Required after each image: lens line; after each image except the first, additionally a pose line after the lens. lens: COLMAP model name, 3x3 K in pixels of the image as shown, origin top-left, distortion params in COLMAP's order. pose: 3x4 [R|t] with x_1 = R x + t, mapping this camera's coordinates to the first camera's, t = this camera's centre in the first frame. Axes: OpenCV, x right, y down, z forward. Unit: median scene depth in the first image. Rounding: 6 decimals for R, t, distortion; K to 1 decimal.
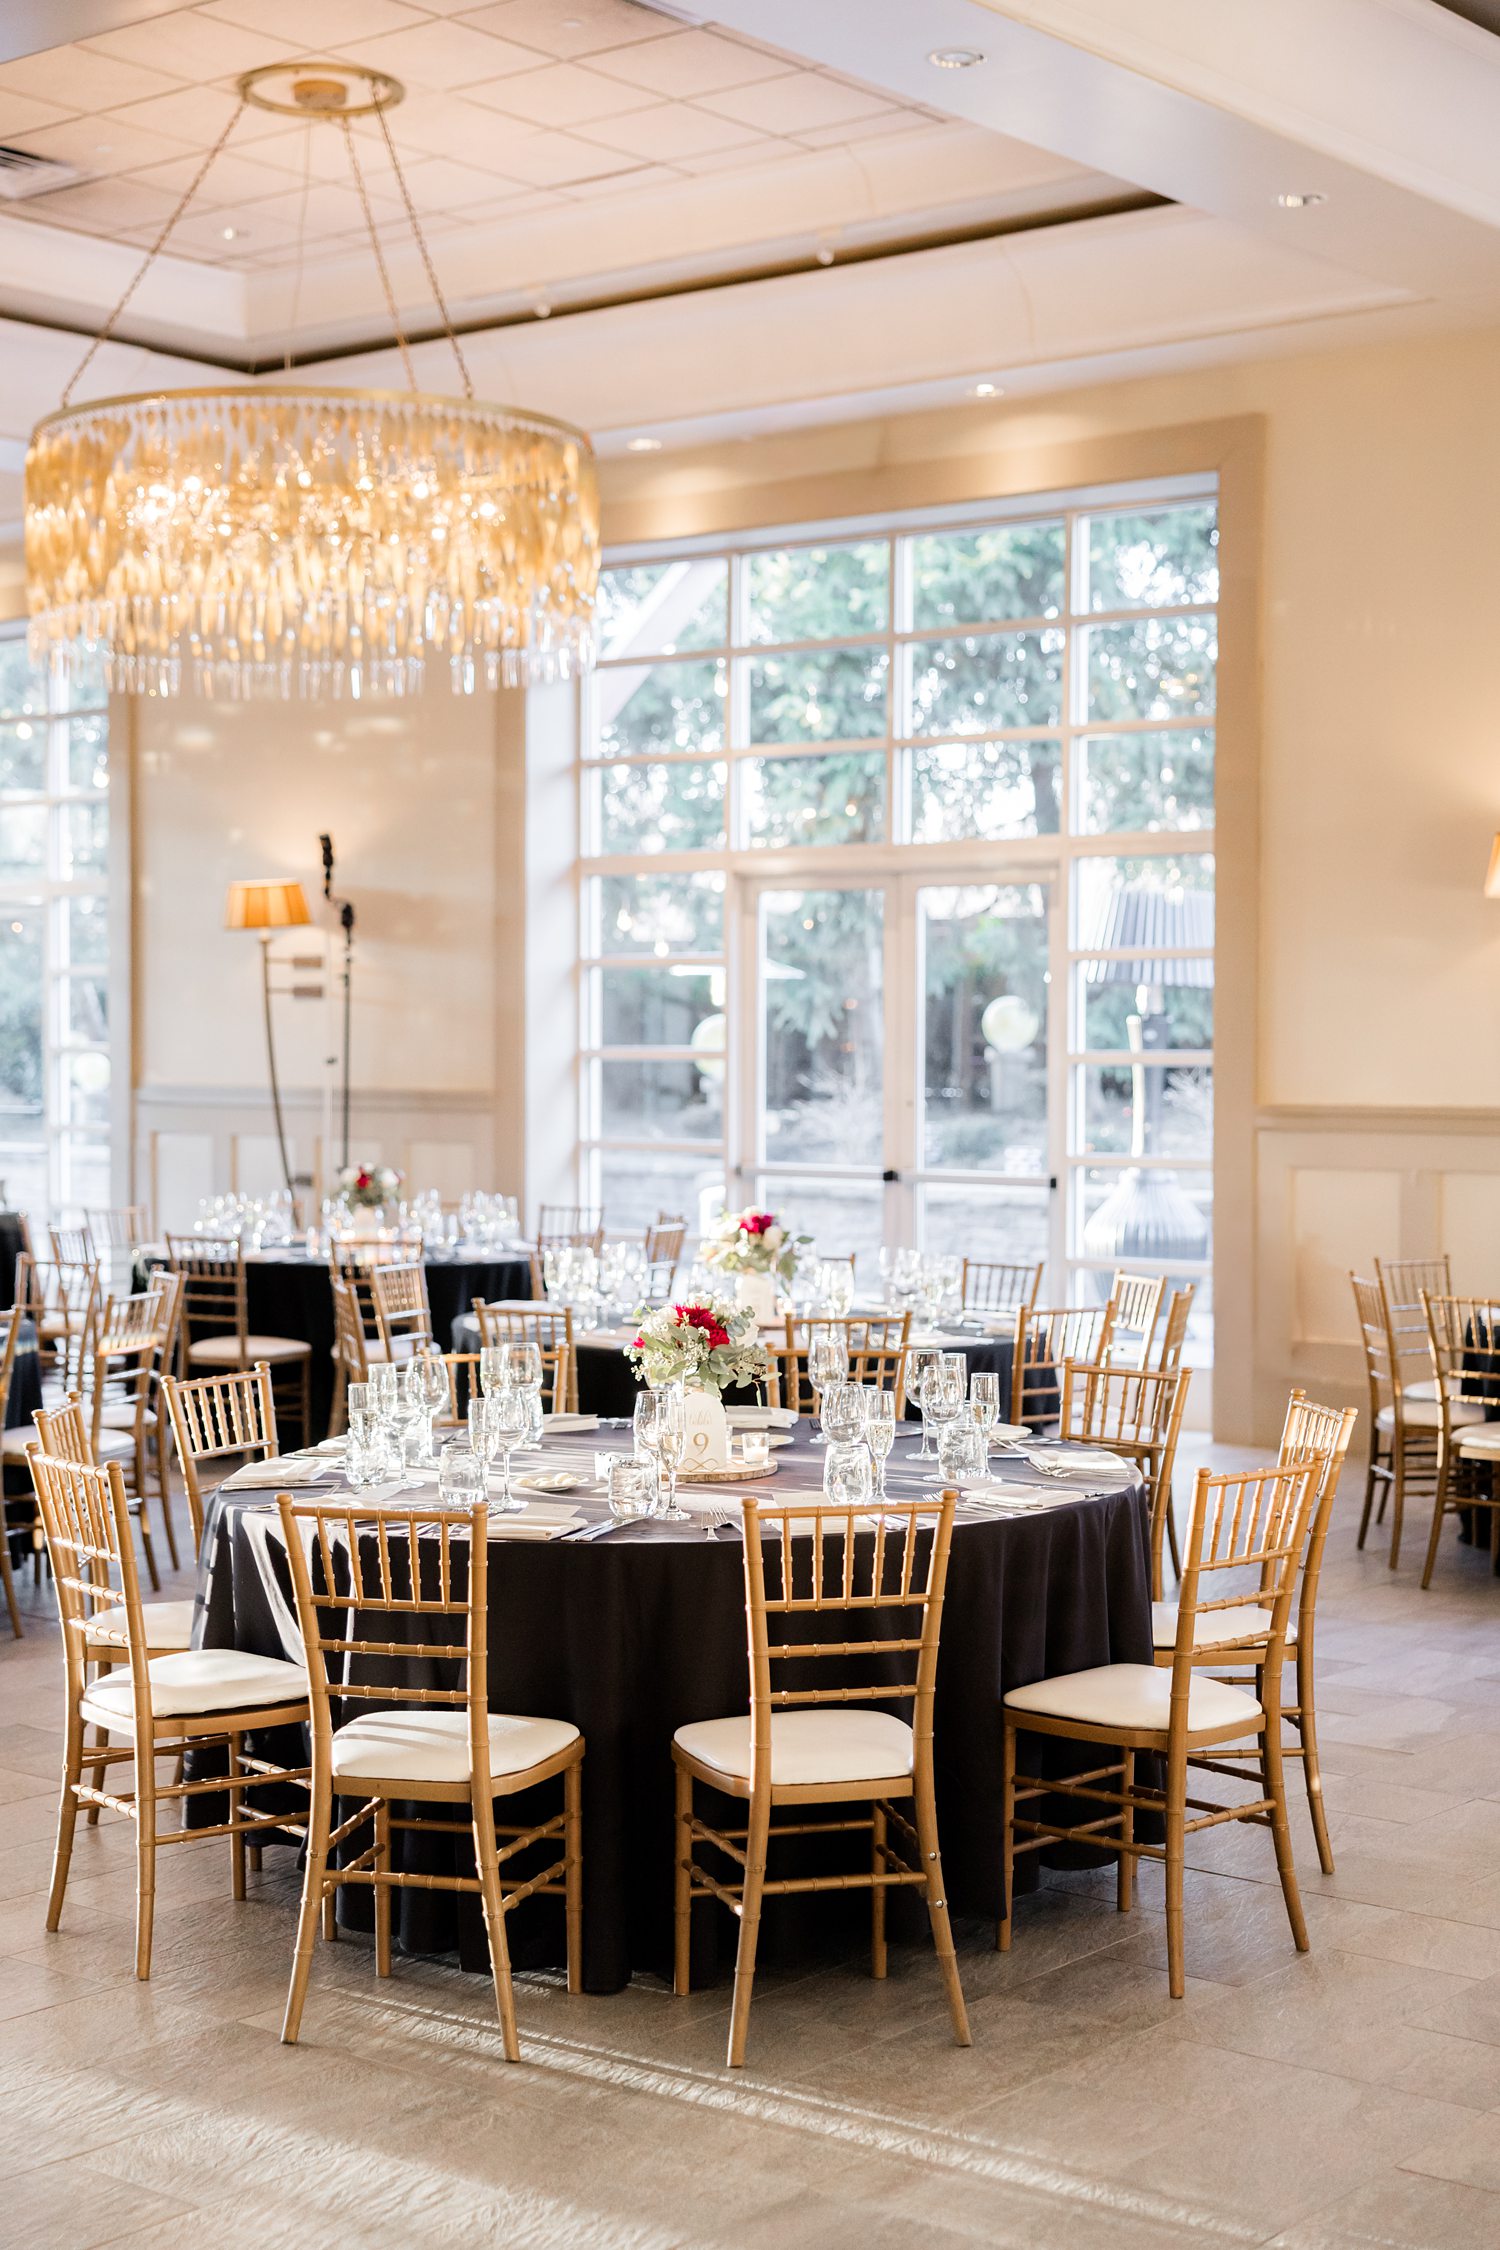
lens RADIAL K [[3071.0, 0, 750.0], [0, 3071.0, 1125.0], [0, 0, 1]] dist [-0.005393, 0.056315]
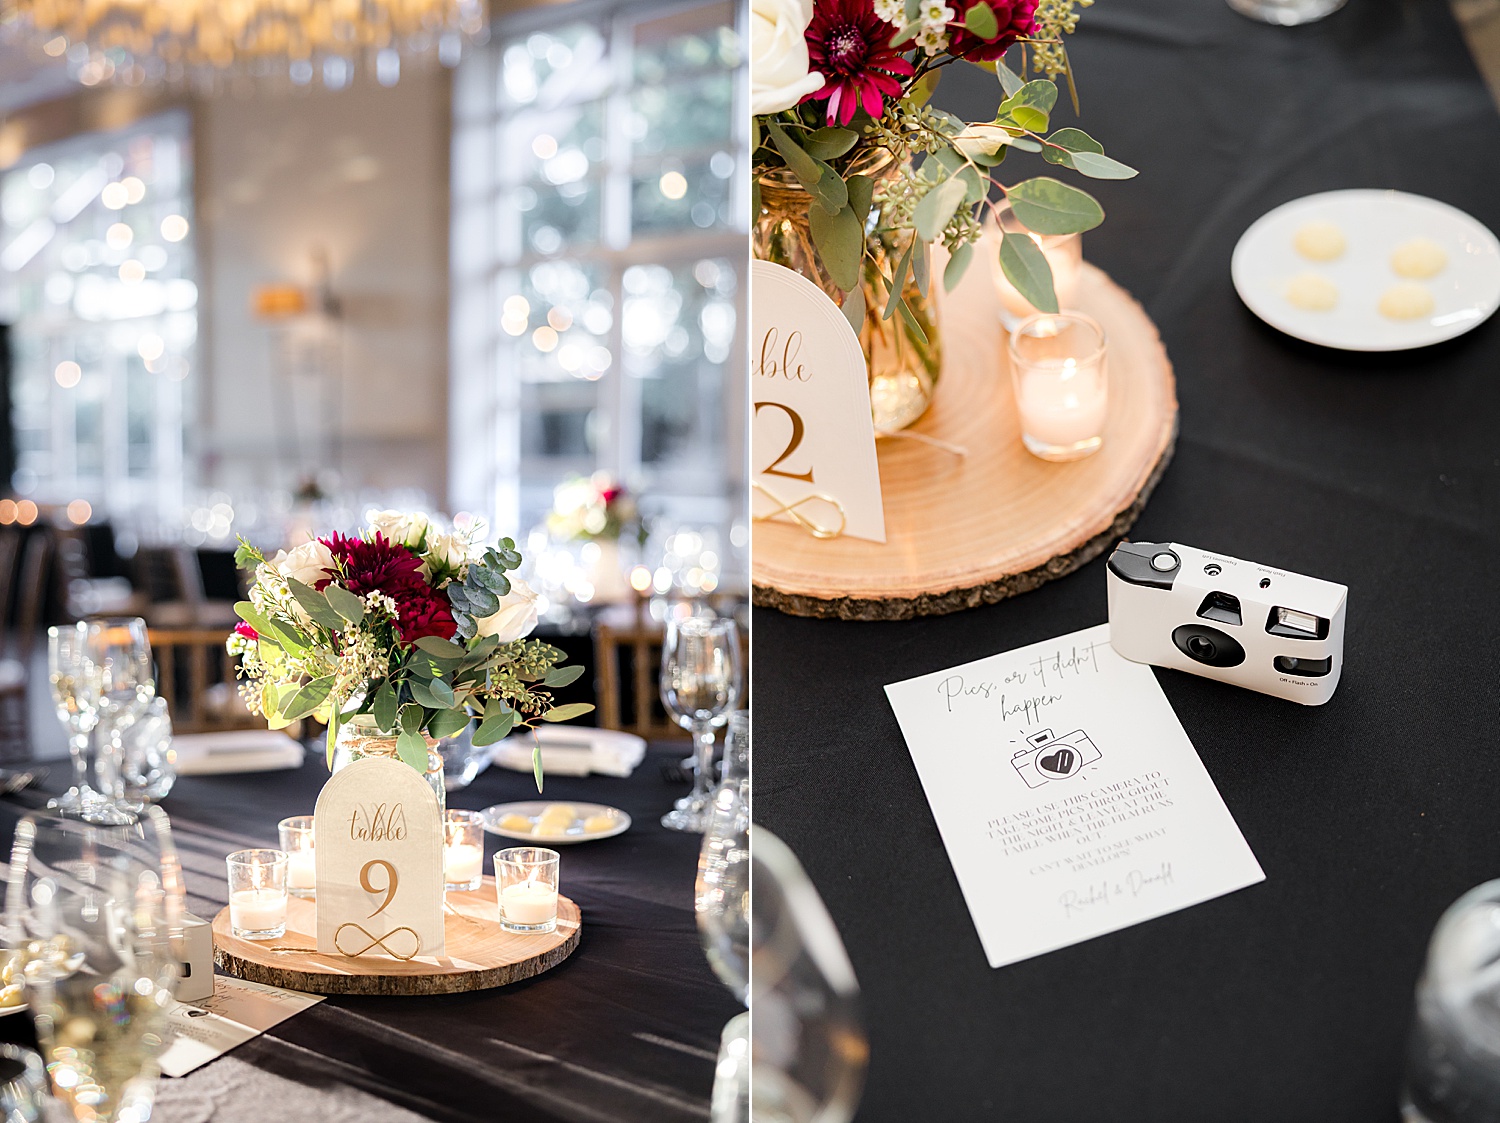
lens RADIAL K [[1548.8, 0, 750.0], [0, 1548.8, 561.5], [0, 0, 1]] dist [-0.159901, 0.000283]
pose [[0.997310, -0.001751, 0.073279, 0.011083], [-0.000903, 0.999345, 0.036166, 0.037333], [-0.073294, -0.036135, 0.996656, 0.545882]]
